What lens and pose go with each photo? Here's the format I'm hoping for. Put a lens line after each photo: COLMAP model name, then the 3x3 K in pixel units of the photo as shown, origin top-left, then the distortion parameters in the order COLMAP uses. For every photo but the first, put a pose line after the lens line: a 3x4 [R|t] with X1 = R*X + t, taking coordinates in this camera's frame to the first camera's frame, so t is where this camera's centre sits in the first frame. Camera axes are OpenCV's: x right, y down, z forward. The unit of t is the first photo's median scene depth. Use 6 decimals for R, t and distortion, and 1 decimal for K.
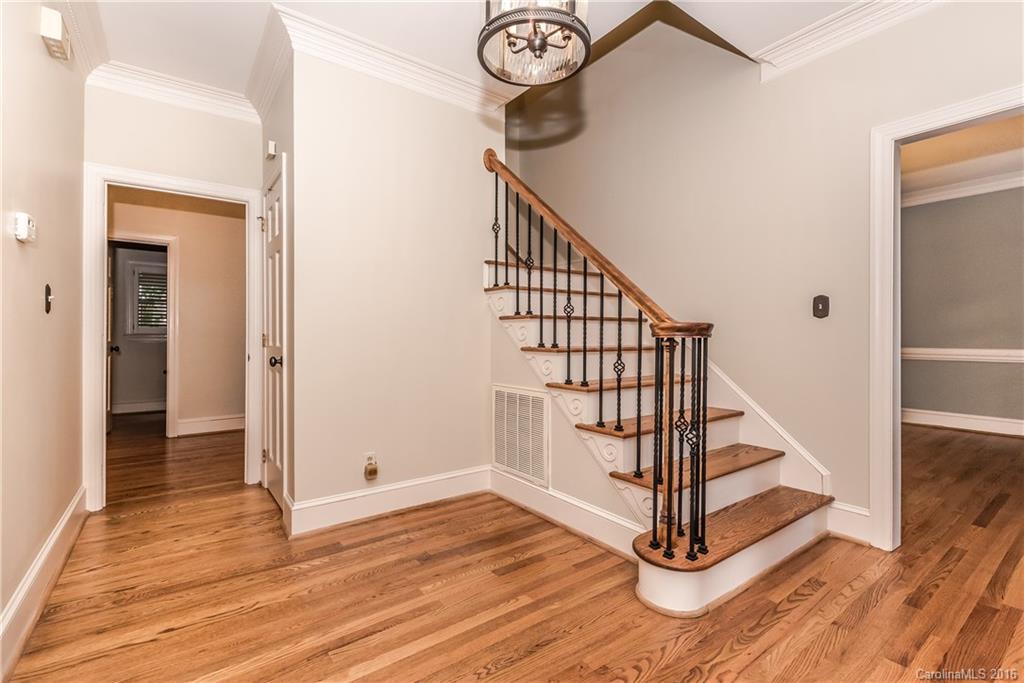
lens RADIAL K [[449.7, 0, 513.1], [0, 449.7, 340.4], [0, 0, 1]] dist [0.000100, 0.000445]
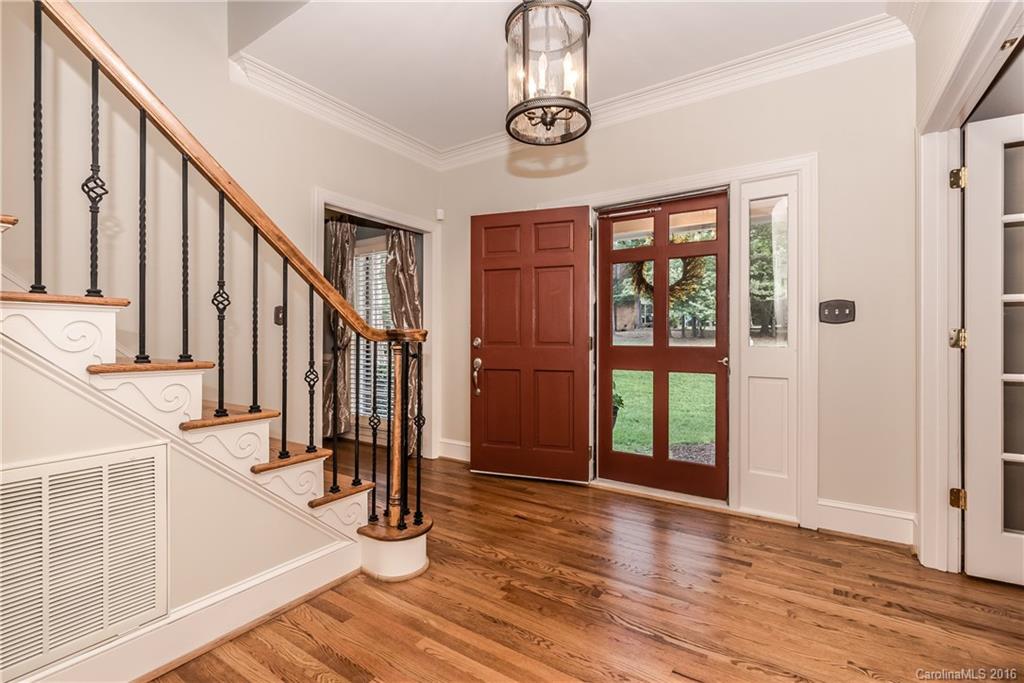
lens RADIAL K [[449.7, 0, 516.1], [0, 449.7, 338.4], [0, 0, 1]] dist [0.000100, 0.000445]
pose [[-0.324485, 0.001666, 0.945889, -0.786818], [0.014119, 0.999896, 0.003083, -0.011461], [-0.945785, 0.014355, -0.324475, 1.020509]]
